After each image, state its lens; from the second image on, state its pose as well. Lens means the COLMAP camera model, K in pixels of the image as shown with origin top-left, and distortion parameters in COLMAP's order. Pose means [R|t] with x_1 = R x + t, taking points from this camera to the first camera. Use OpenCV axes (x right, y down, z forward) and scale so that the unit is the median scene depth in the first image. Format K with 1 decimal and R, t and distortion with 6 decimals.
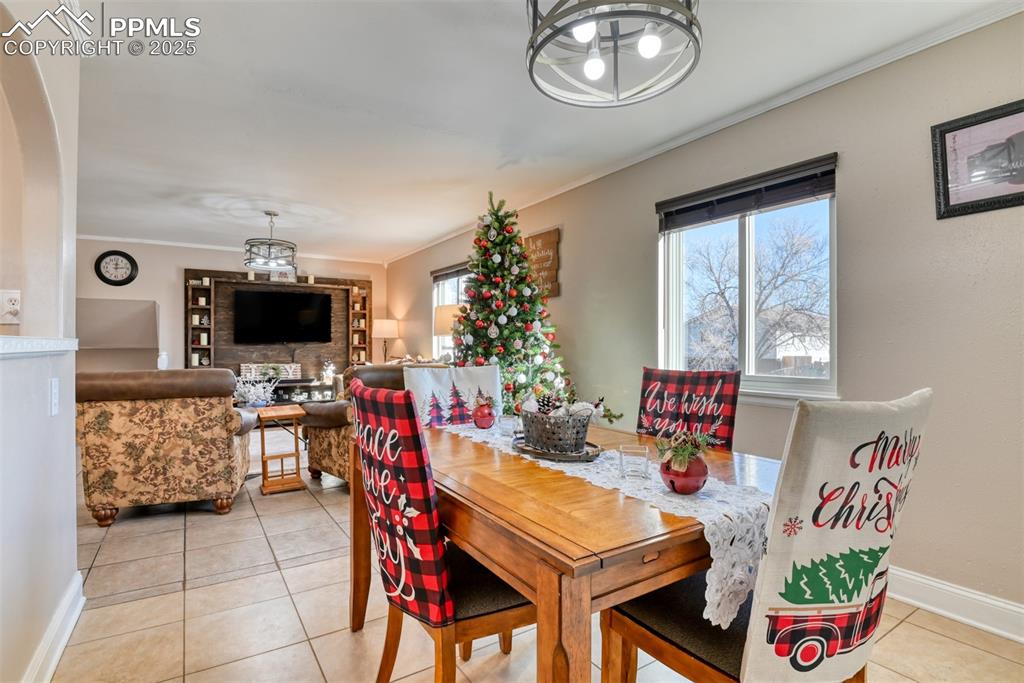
lens RADIAL K [[499.1, 0, 515.4], [0, 499.1, 342.3], [0, 0, 1]] dist [-0.031248, -0.002090]
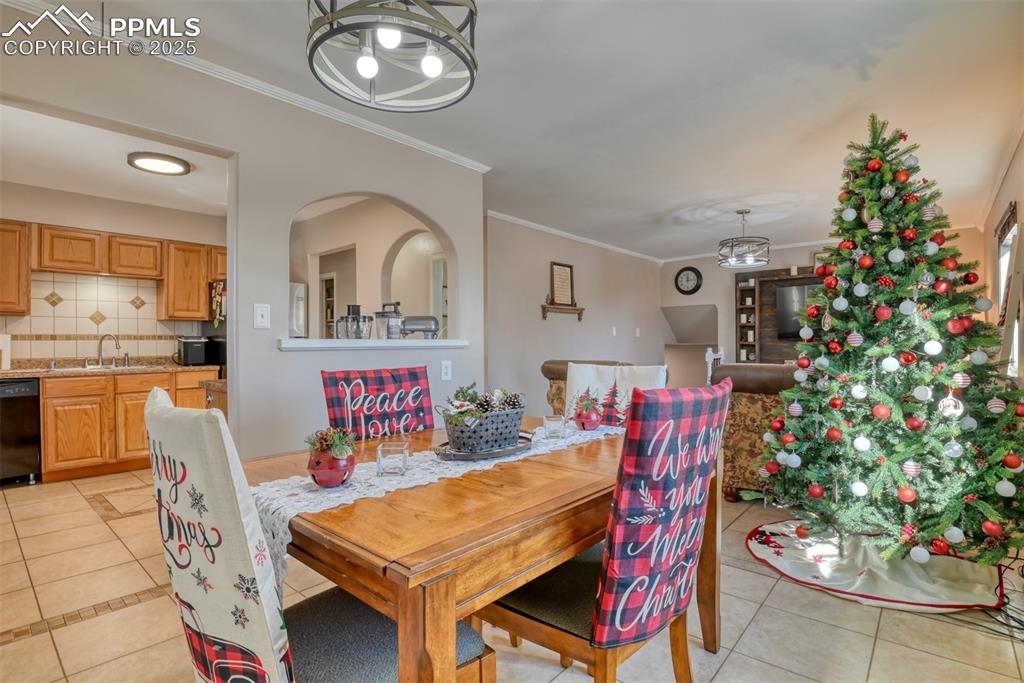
lens RADIAL K [[499.1, 0, 512.0], [0, 499.1, 344.6], [0, 0, 1]] dist [-0.031248, -0.002090]
pose [[0.271730, 0.001941, -0.962372, 0.270458], [0.009601, 0.999943, 0.004728, 0.001730], [0.962326, -0.010525, 0.271696, 0.205422]]
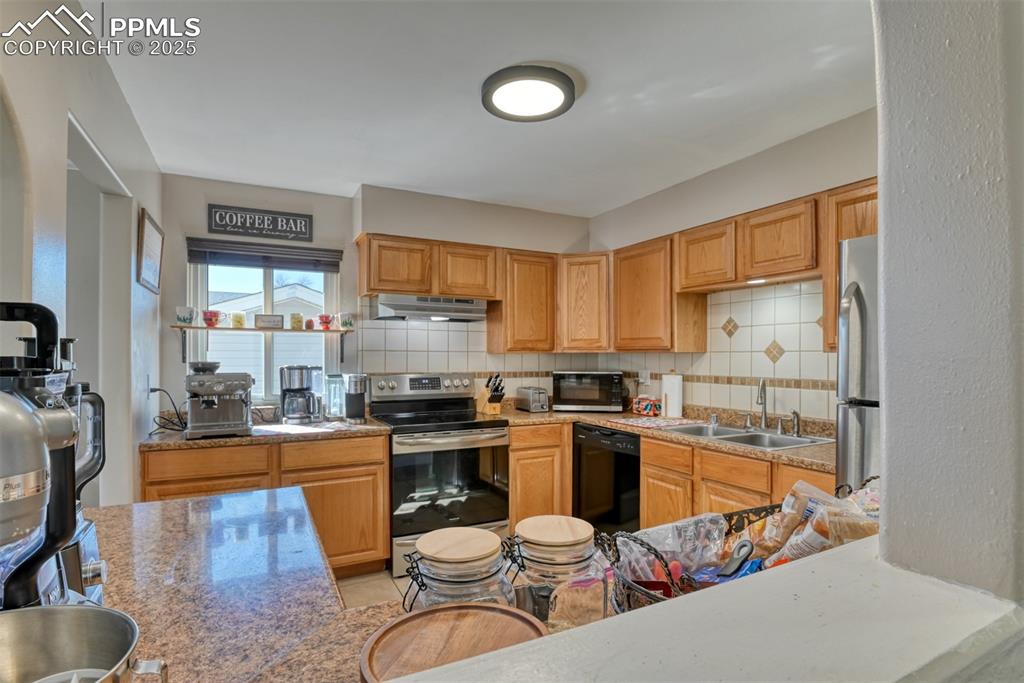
lens RADIAL K [[499.1, 0, 503.5], [0, 499.1, 362.5], [0, 0, 1]] dist [-0.031248, -0.002090]
pose [[-0.995048, -0.005214, 0.099260, -0.379489], [-0.004357, 0.999951, 0.008850, -0.032769], [-0.099302, 0.008374, -0.995022, 0.292934]]
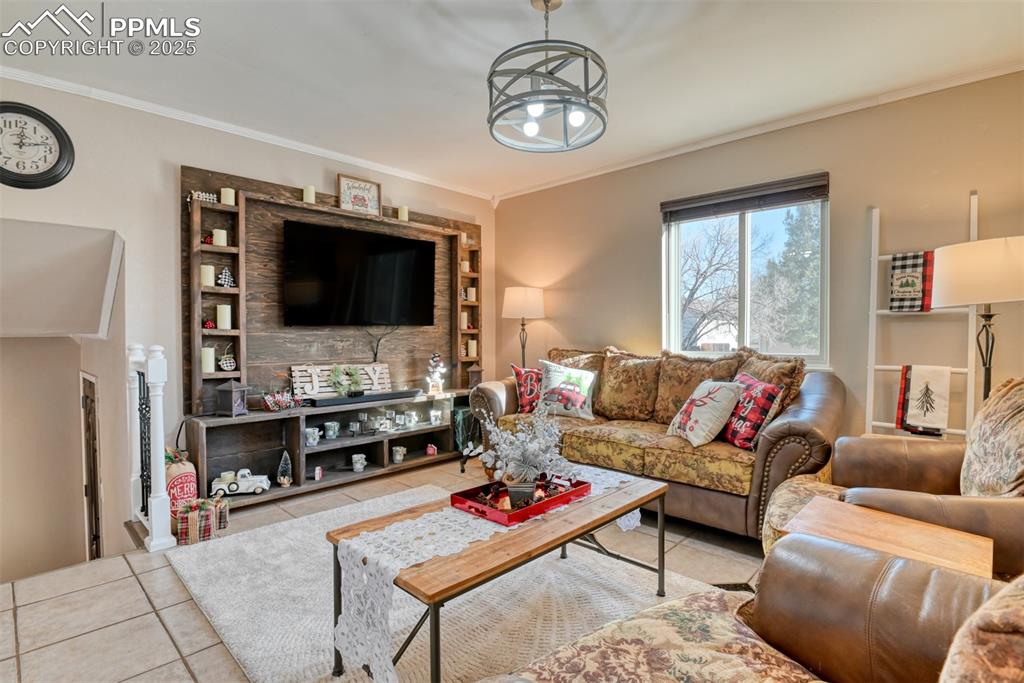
lens RADIAL K [[499.1, 0, 515.9], [0, 499.1, 339.8], [0, 0, 1]] dist [-0.031248, -0.002090]
pose [[0.974498, -0.005001, 0.224341, -0.467017], [0.000940, 0.999834, 0.018206, 0.007404], [-0.224394, -0.017530, 0.974341, 0.471248]]
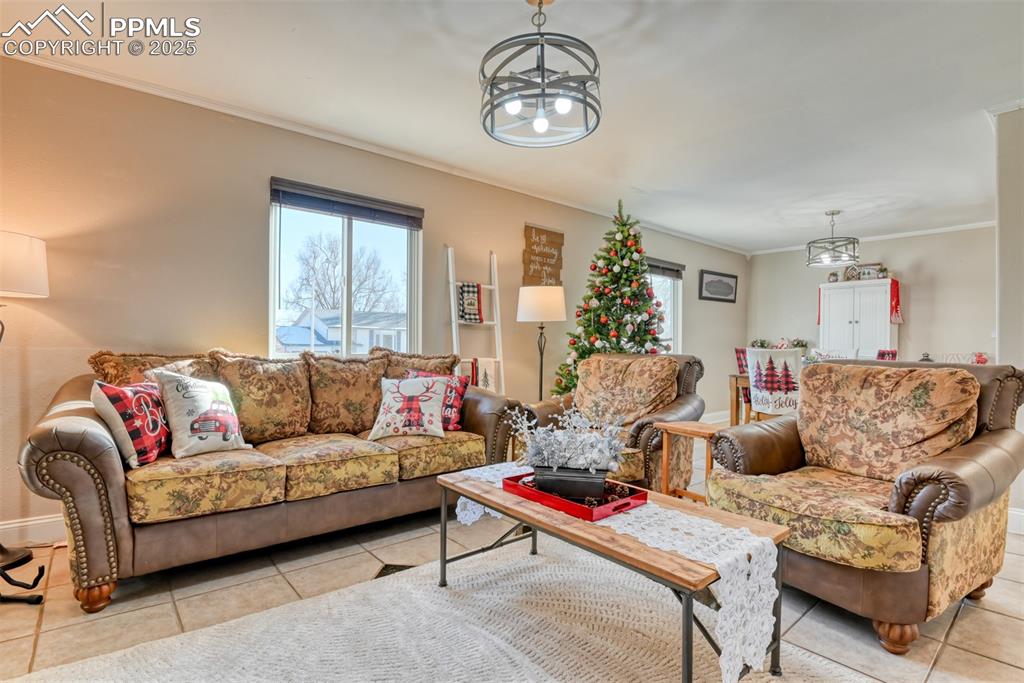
lens RADIAL K [[499.1, 0, 504.1], [0, 499.1, 346.2], [0, 0, 1]] dist [-0.031248, -0.002090]
pose [[-0.117527, -0.001552, 0.993068, -0.678825], [-0.015359, 0.999882, -0.000255, 0.020780], [-0.992951, -0.015282, -0.117537, 0.829036]]
